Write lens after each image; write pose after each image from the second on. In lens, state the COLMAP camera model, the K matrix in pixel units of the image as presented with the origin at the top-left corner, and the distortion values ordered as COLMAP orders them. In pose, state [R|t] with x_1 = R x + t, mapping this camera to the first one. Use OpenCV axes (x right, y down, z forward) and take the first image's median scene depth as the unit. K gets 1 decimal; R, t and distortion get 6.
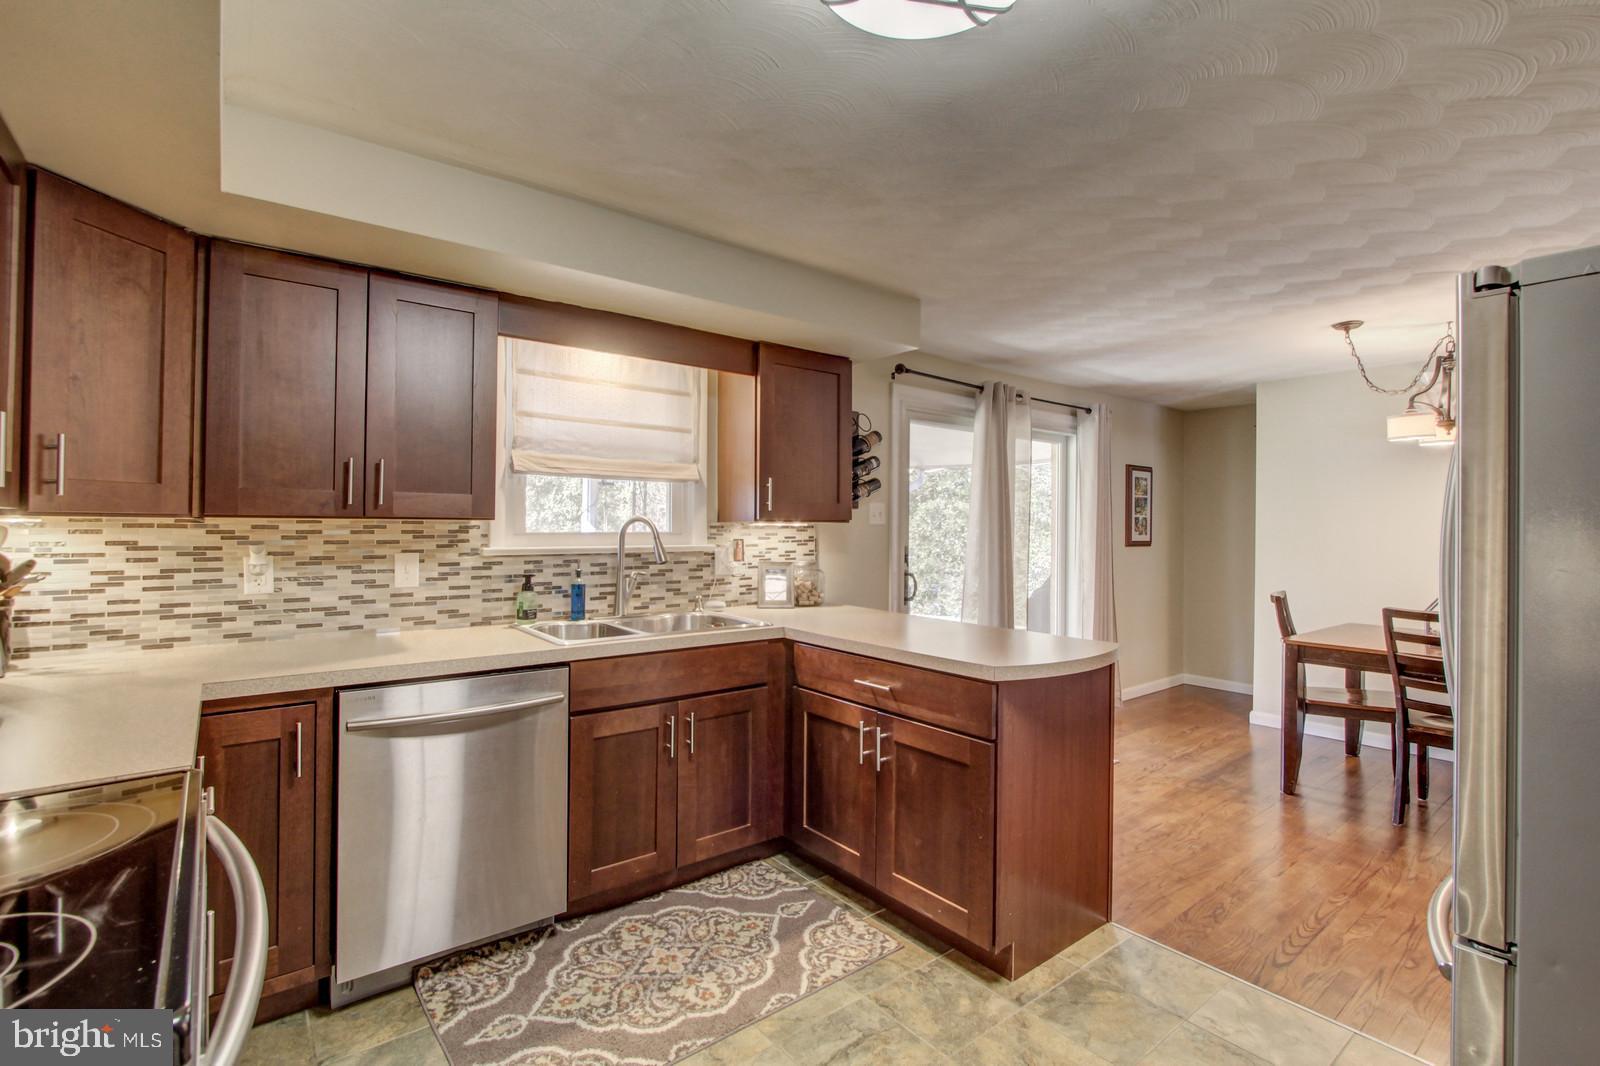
lens RADIAL K [[758.2, 0, 777.4], [0, 758.2, 507.4], [0, 0, 1]] dist [-0.004910, 0.001942]
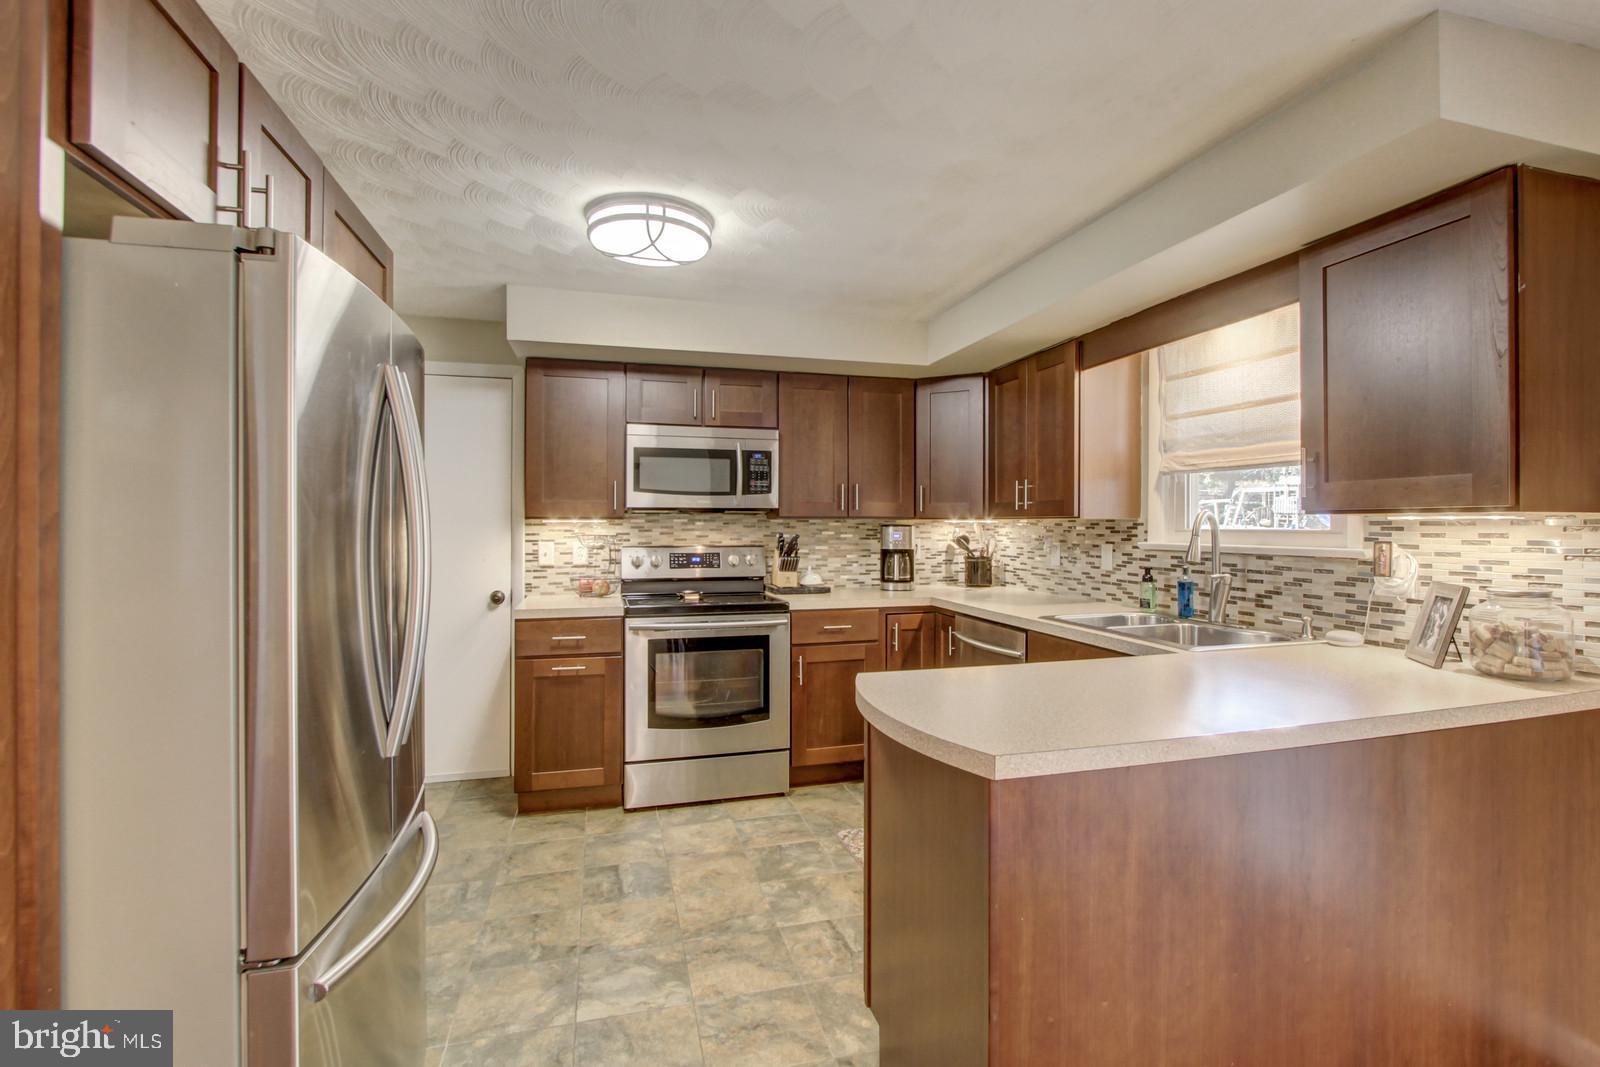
lens RADIAL K [[758.2, 0, 816.5], [0, 758.2, 520.0], [0, 0, 1]] dist [-0.004910, 0.001942]
pose [[-0.368521, -0.015933, -0.929483, 0.814832], [0.010617, 0.999716, -0.021346, 0.036517], [0.929559, -0.017735, -0.368247, 0.897770]]
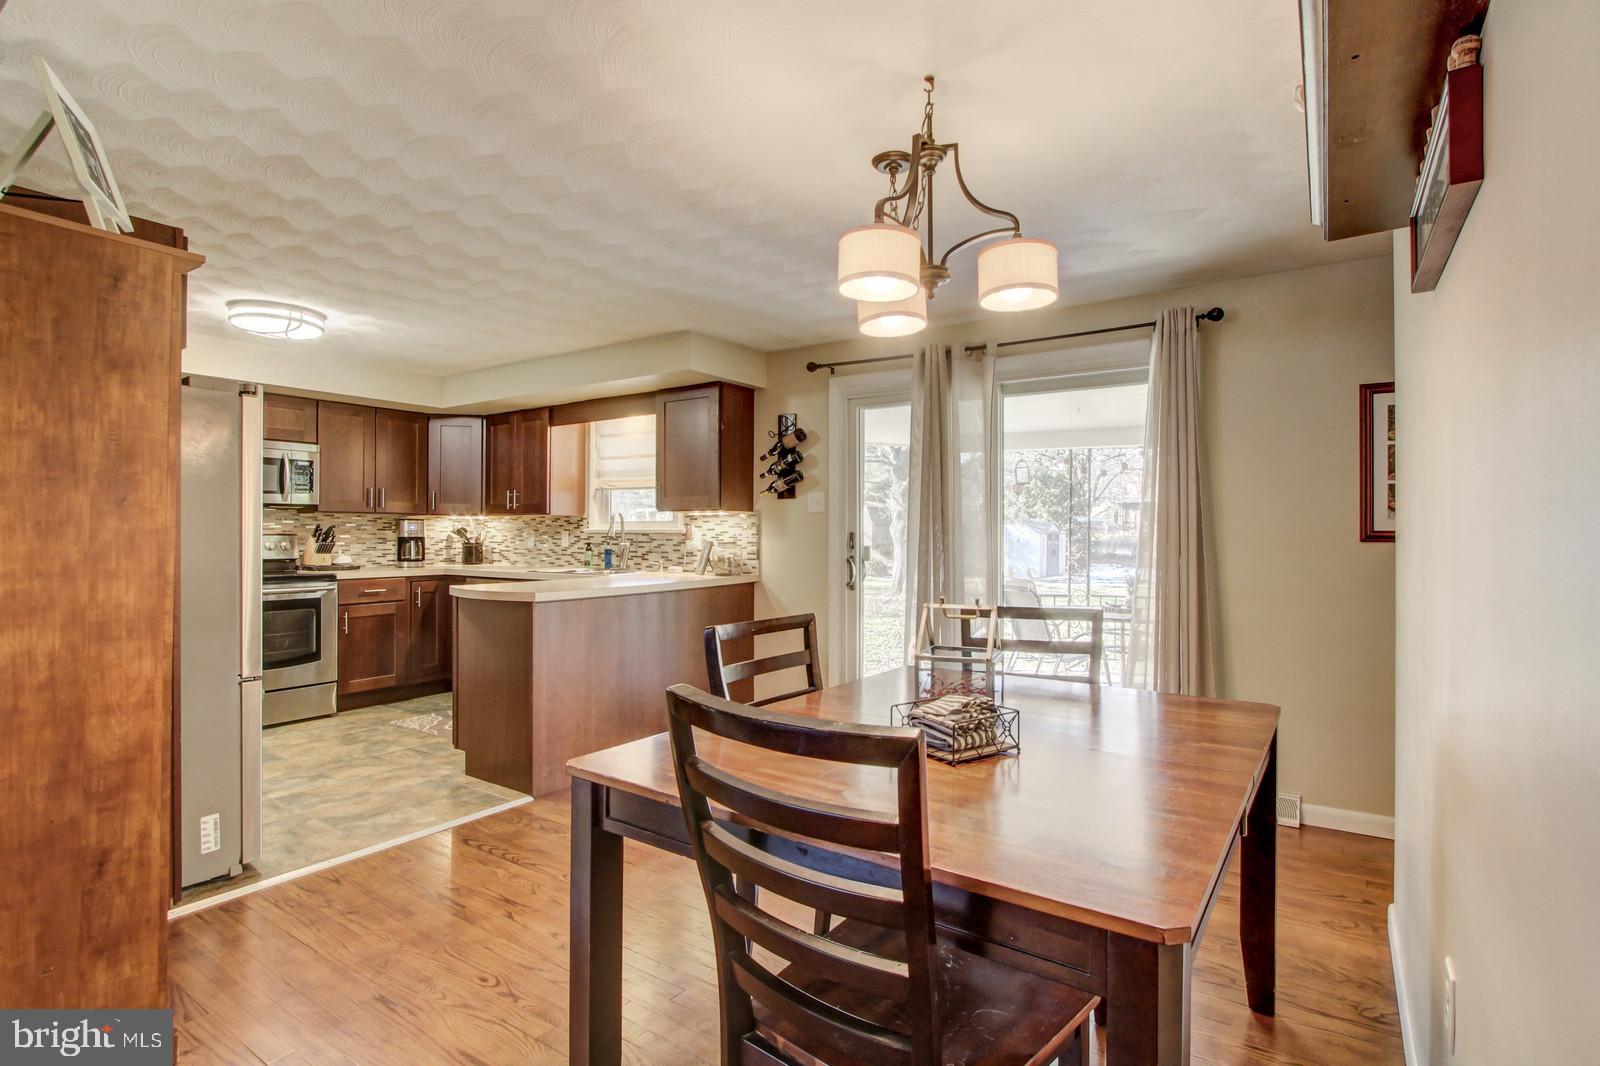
lens RADIAL K [[758.2, 0, 809.3], [0, 758.2, 523.6], [0, 0, 1]] dist [-0.004910, 0.001942]
pose [[0.311554, -0.019771, -0.950023, 1.570452], [0.017624, 0.999732, -0.015026, 0.074641], [0.950065, -0.012062, 0.311819, 0.872831]]
